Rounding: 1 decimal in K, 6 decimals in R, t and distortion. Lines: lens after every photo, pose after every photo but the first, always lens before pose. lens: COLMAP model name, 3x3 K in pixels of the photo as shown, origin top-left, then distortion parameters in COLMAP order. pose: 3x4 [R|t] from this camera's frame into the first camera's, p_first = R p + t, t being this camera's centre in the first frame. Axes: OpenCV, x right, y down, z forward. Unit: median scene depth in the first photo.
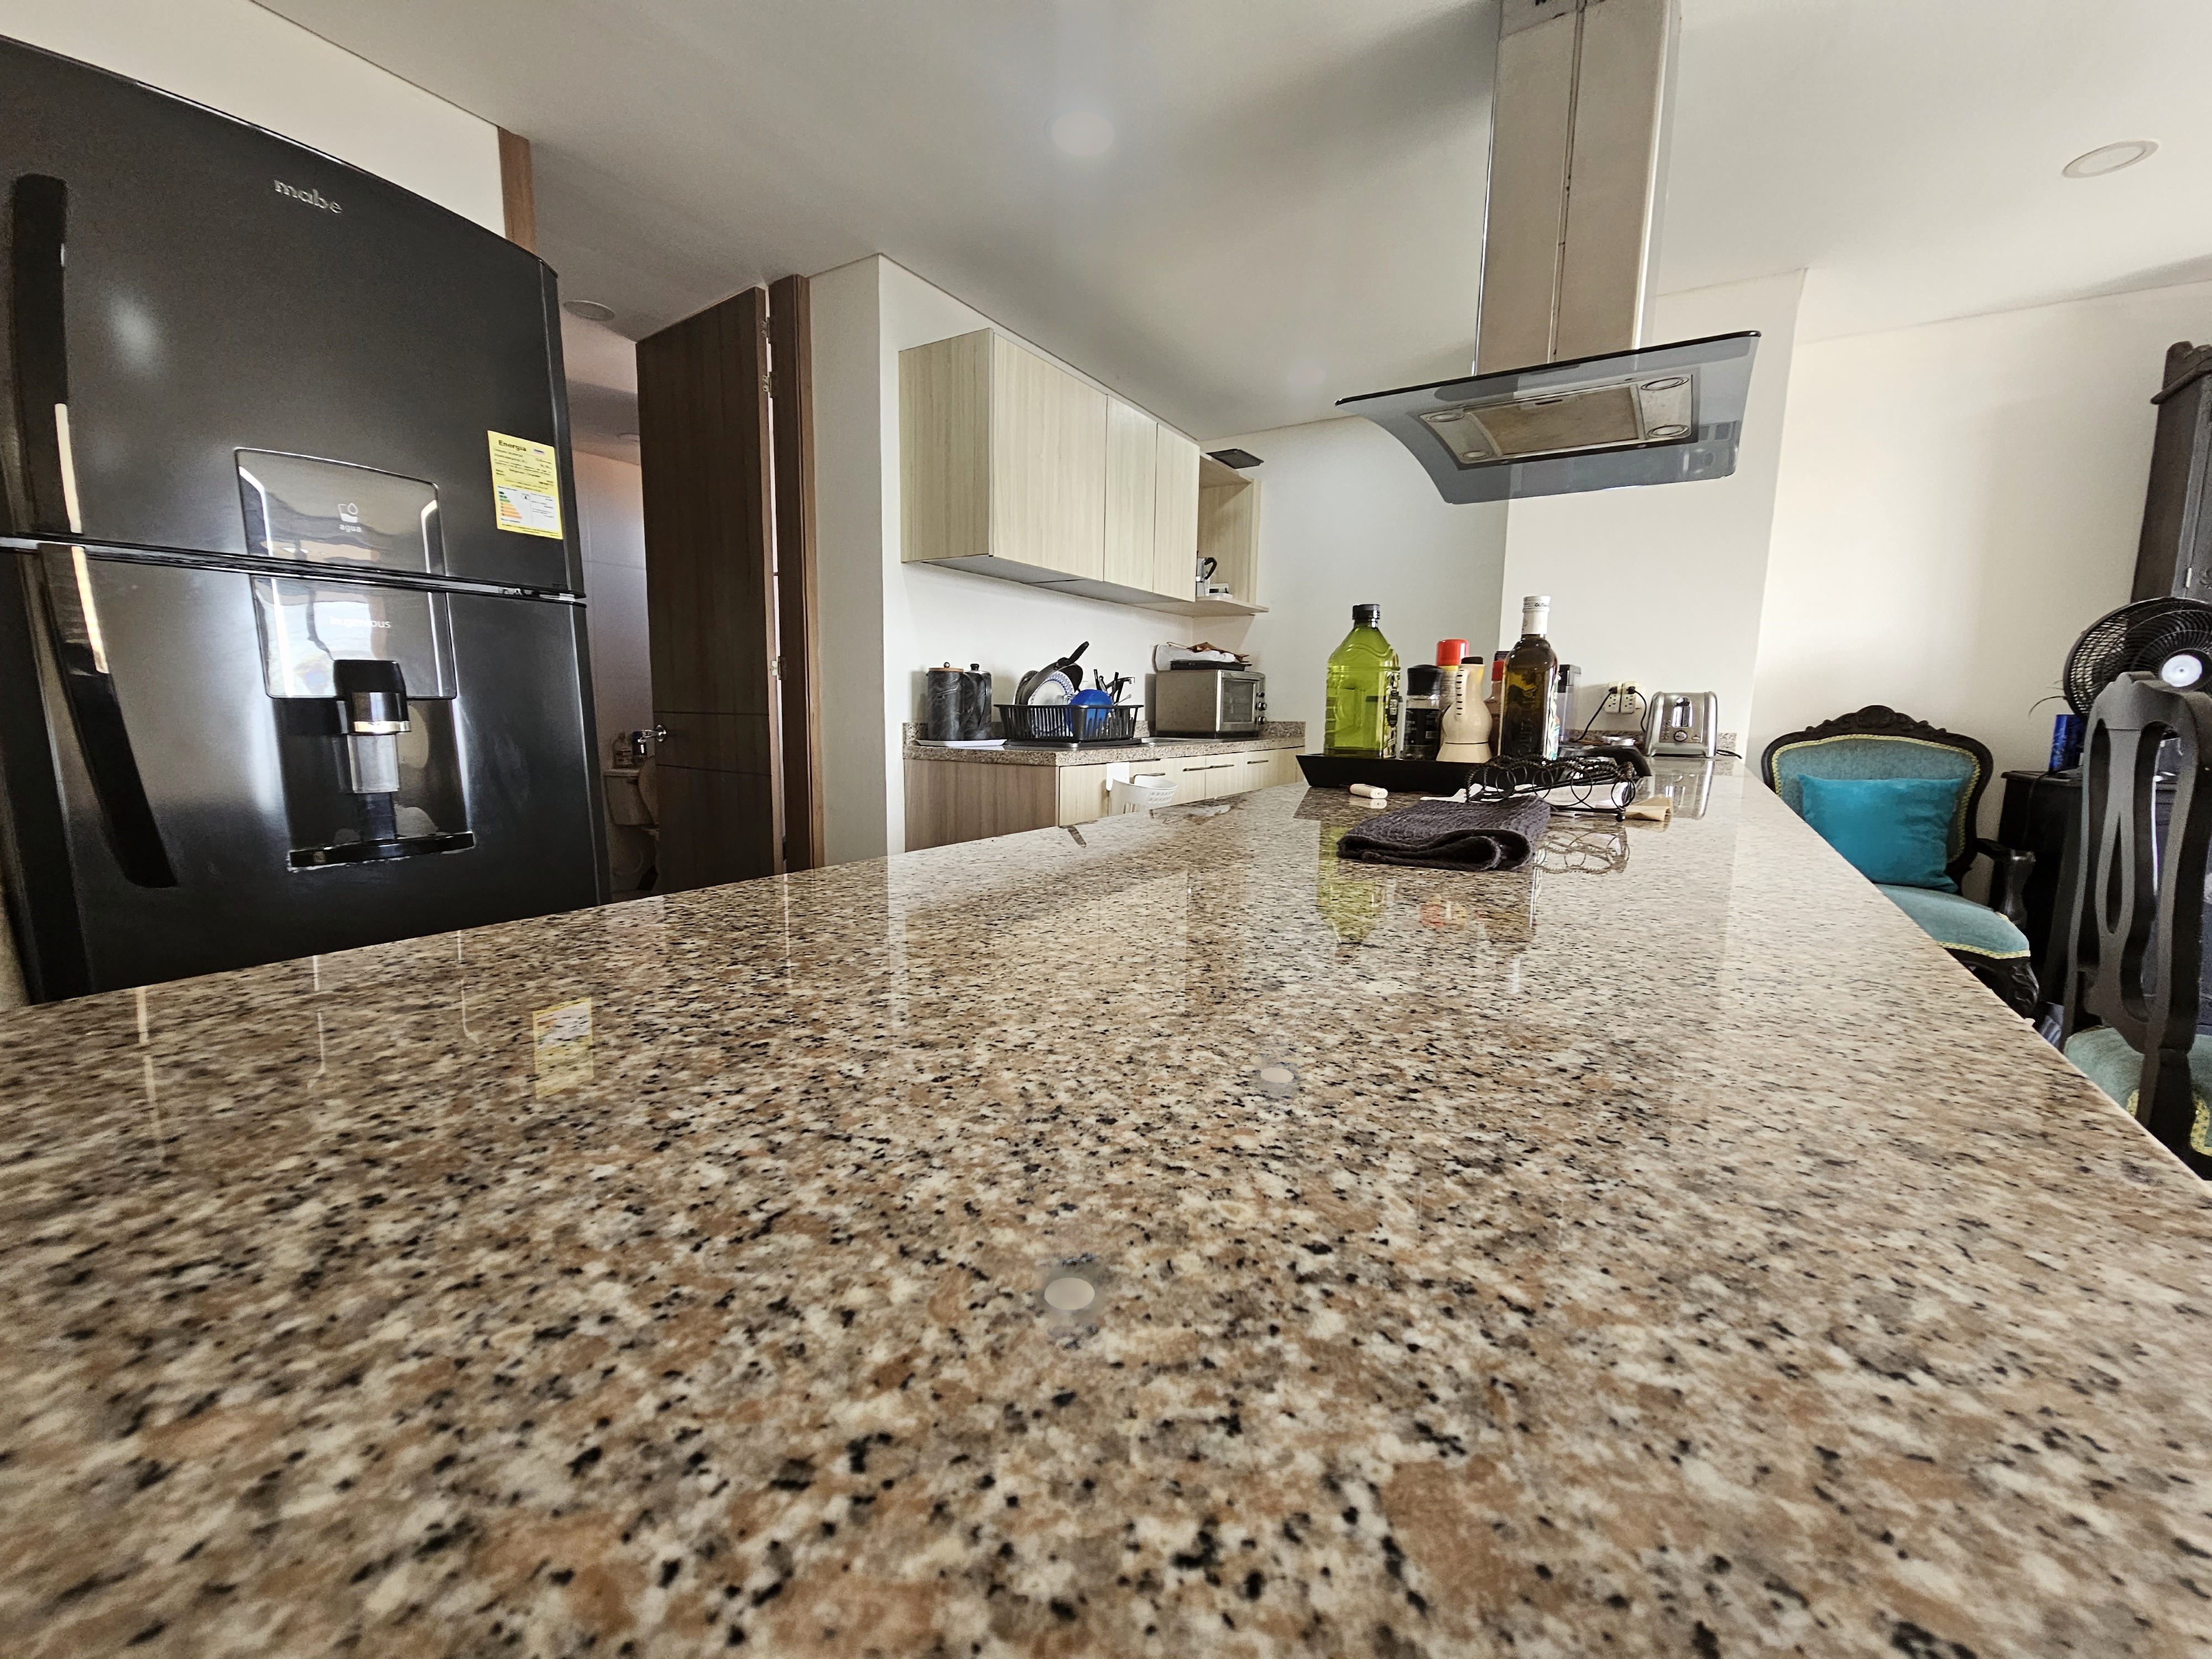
lens RADIAL K [[904.7, 0, 1106.0], [0, 904.7, 829.5], [0, 0, 1]] dist [-0.001908, -0.000559]
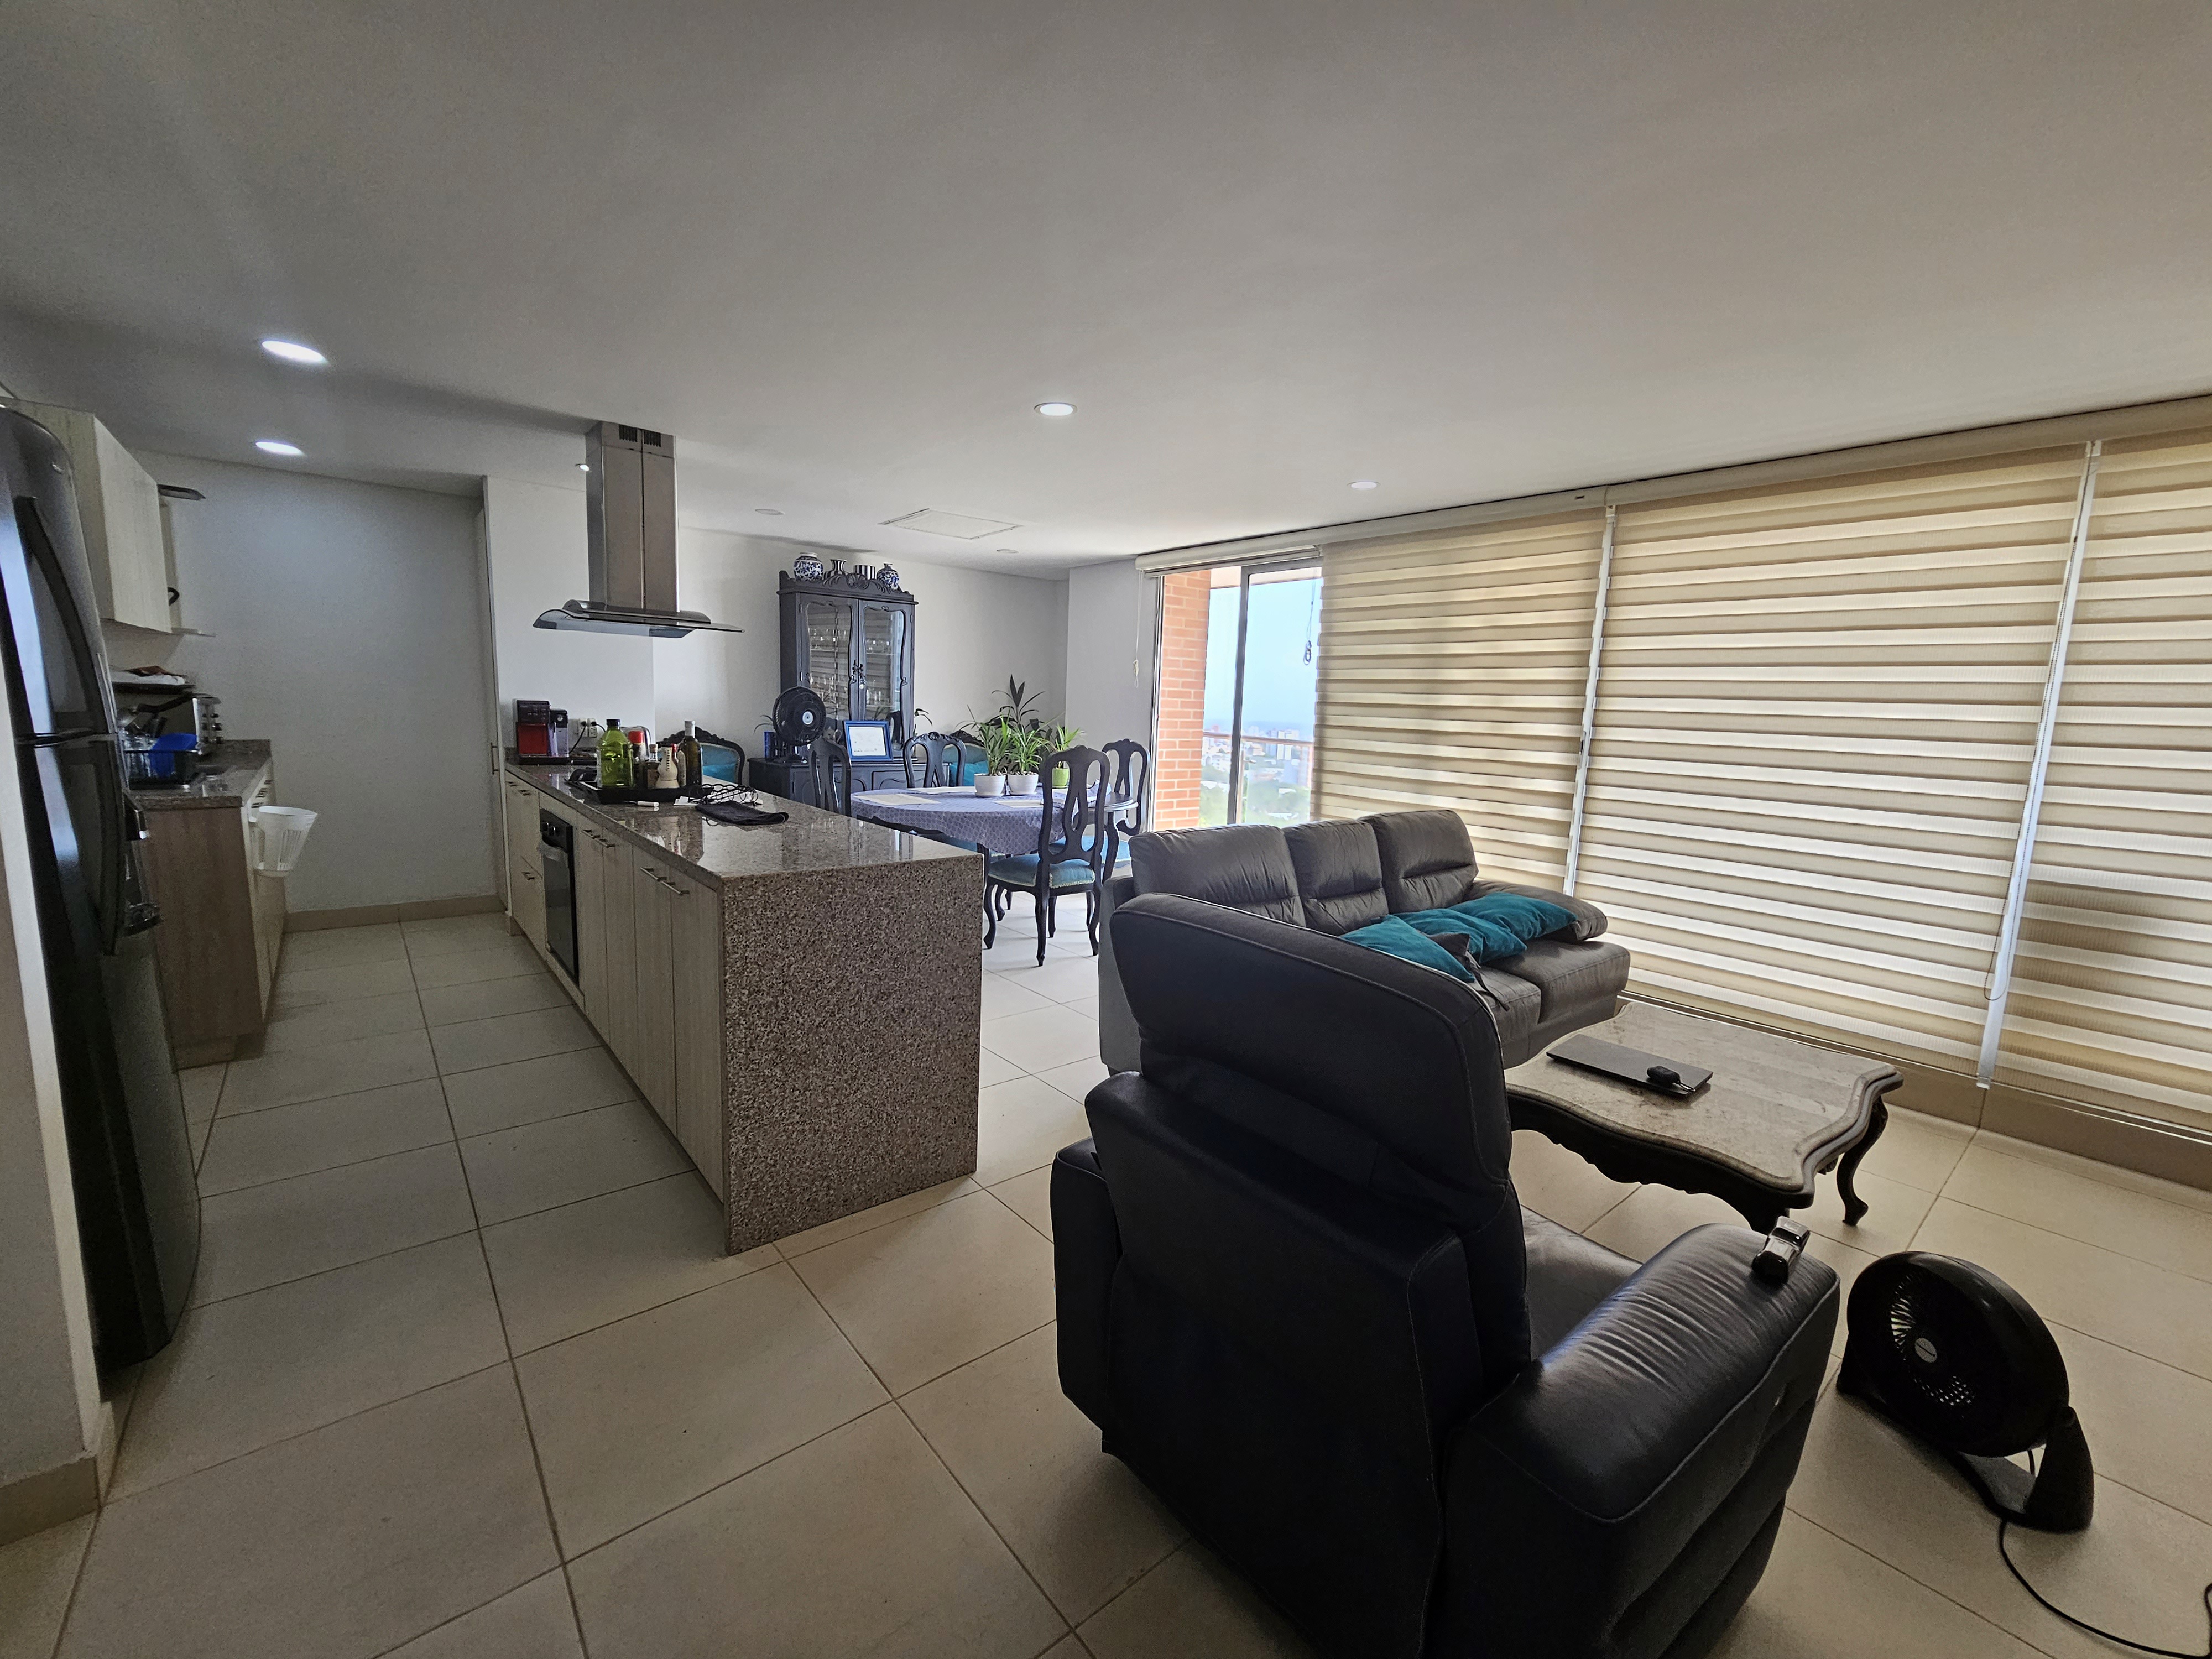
lens RADIAL K [[904.7, 0, 1106.0], [0, 904.7, 829.5], [0, 0, 1]] dist [-0.001908, -0.000559]
pose [[0.295383, -0.137327, 0.945458, -0.764980], [0.091726, 0.989120, 0.115012, -0.066040], [-0.950966, 0.052750, 0.304766, -0.407224]]
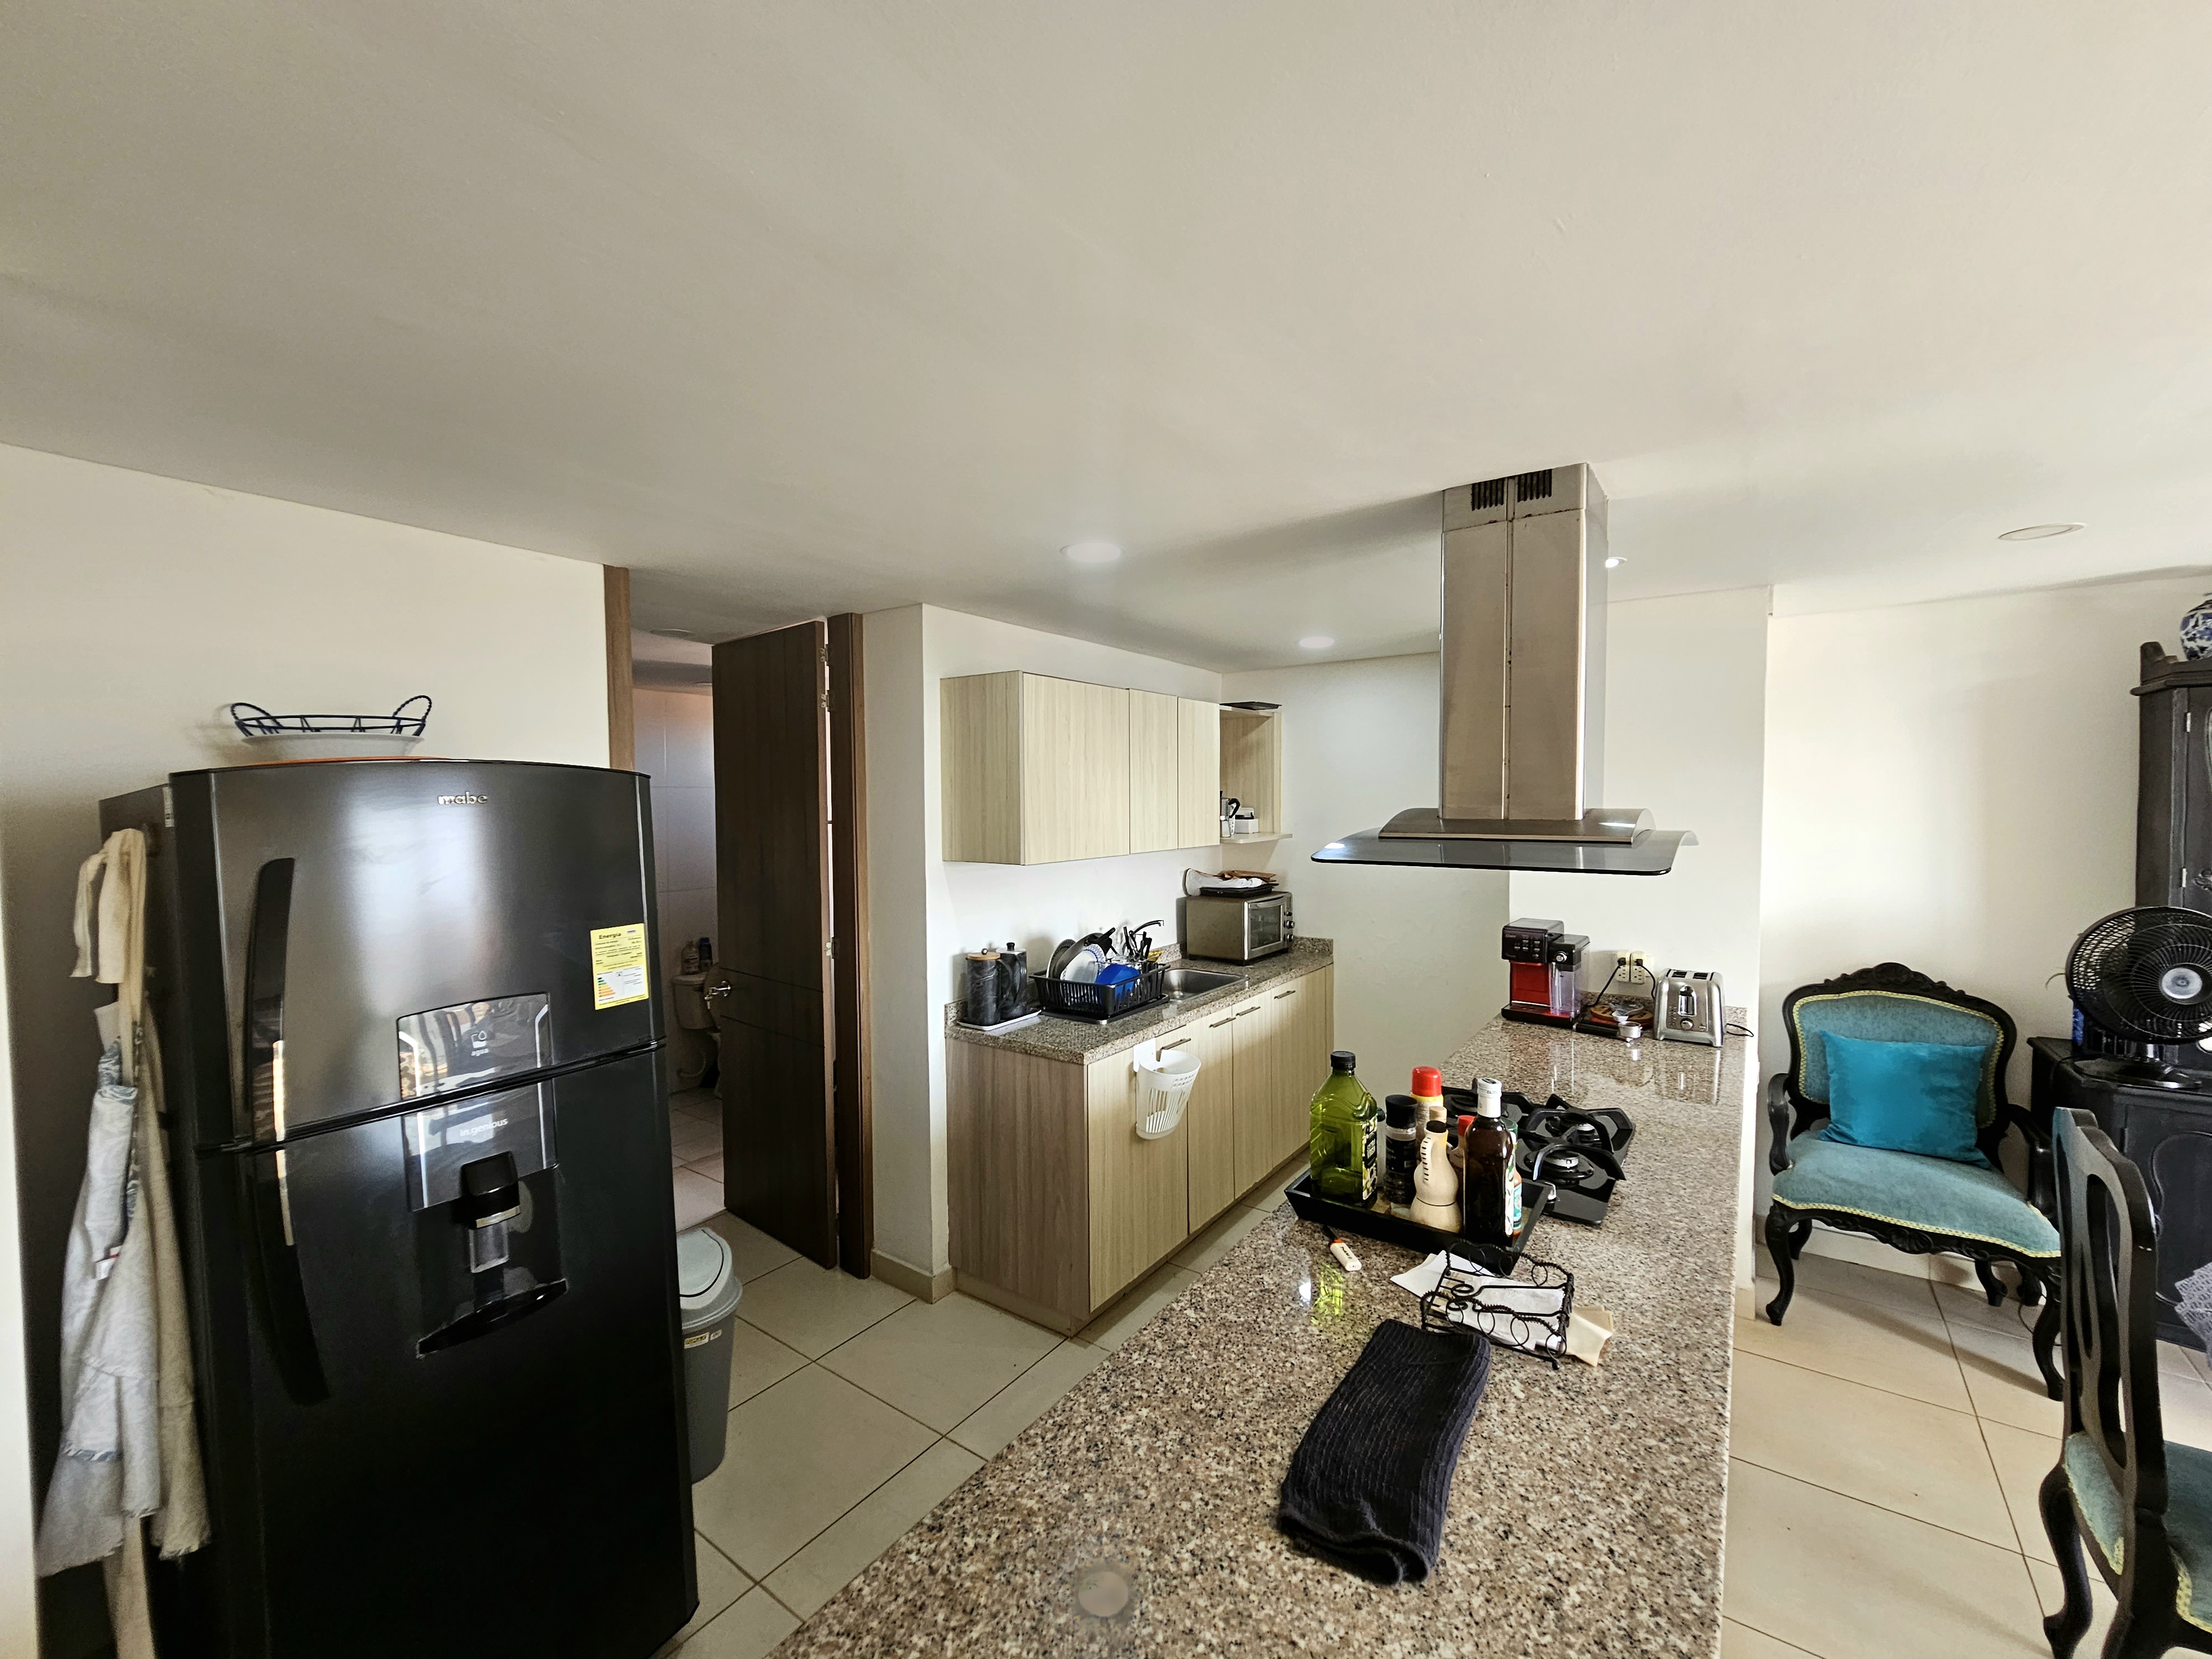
lens RADIAL K [[904.7, 0, 1106.0], [0, 904.7, 829.5], [0, 0, 1]] dist [-0.001908, -0.000559]
pose [[0.998124, -0.022483, -0.056954, 0.033972], [0.016987, 0.995313, -0.095206, -0.220570], [0.058828, 0.094060, 0.993827, -0.080912]]
